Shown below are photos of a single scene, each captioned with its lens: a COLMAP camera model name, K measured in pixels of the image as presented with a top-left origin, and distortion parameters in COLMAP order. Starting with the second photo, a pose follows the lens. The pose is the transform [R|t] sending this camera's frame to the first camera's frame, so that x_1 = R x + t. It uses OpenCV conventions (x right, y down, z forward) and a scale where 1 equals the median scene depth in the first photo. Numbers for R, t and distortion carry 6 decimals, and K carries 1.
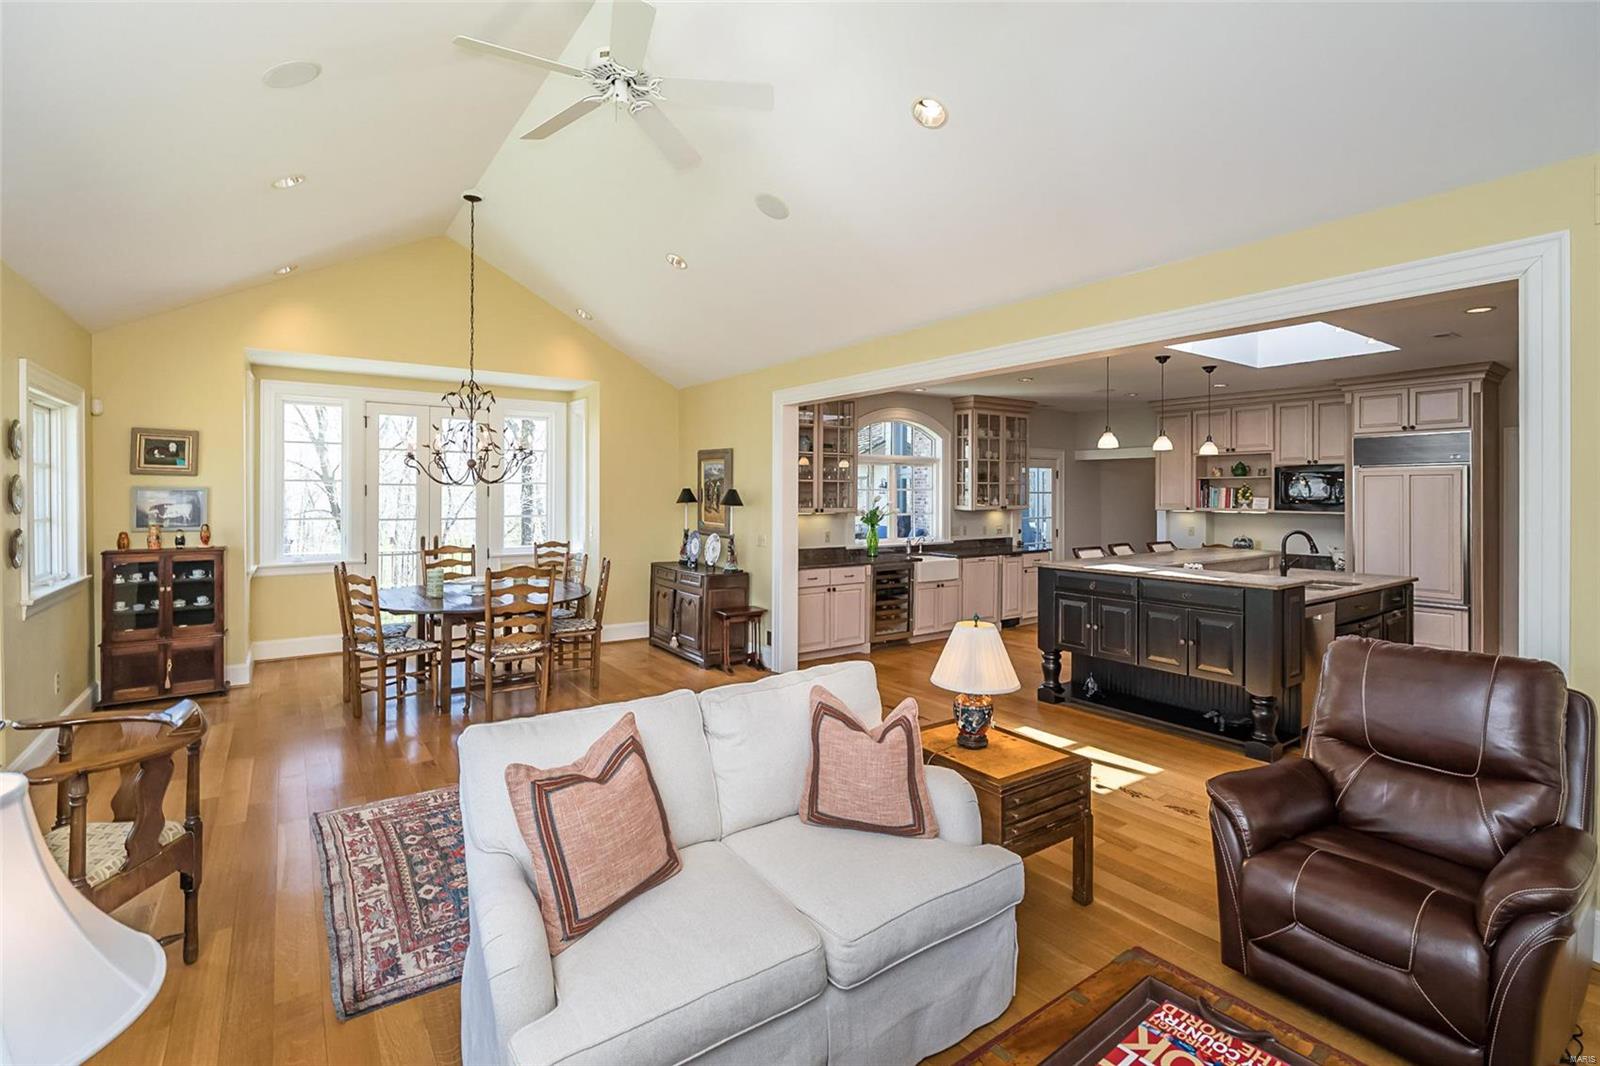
lens RADIAL K [[731.0, 0, 800.7], [0, 731.0, 490.9], [0, 0, 1]] dist [-0.000805, 0.001549]
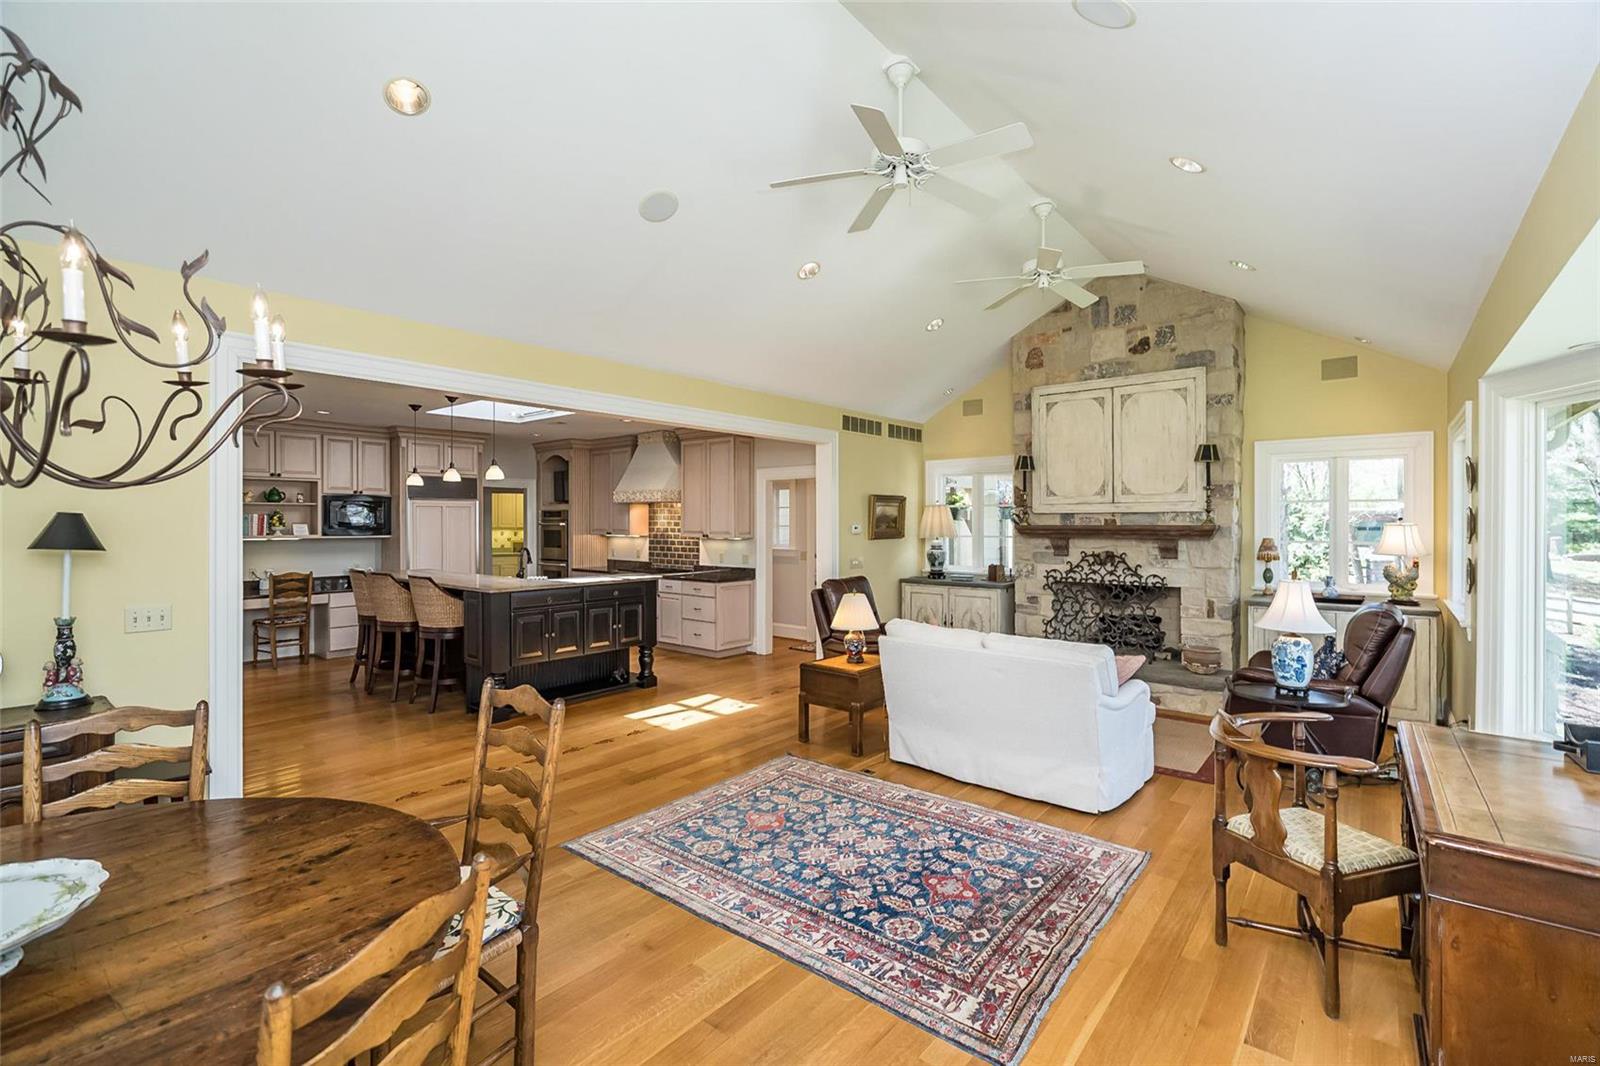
lens RADIAL K [[731.0, 0, 804.8], [0, 731.0, 525.7], [0, 0, 1]] dist [-0.000805, 0.001549]
pose [[-0.280263, -0.010796, 0.959863, -0.588287], [-0.003676, 0.999941, 0.010174, -0.001761], [-0.959916, -0.000677, -0.280286, 0.658021]]
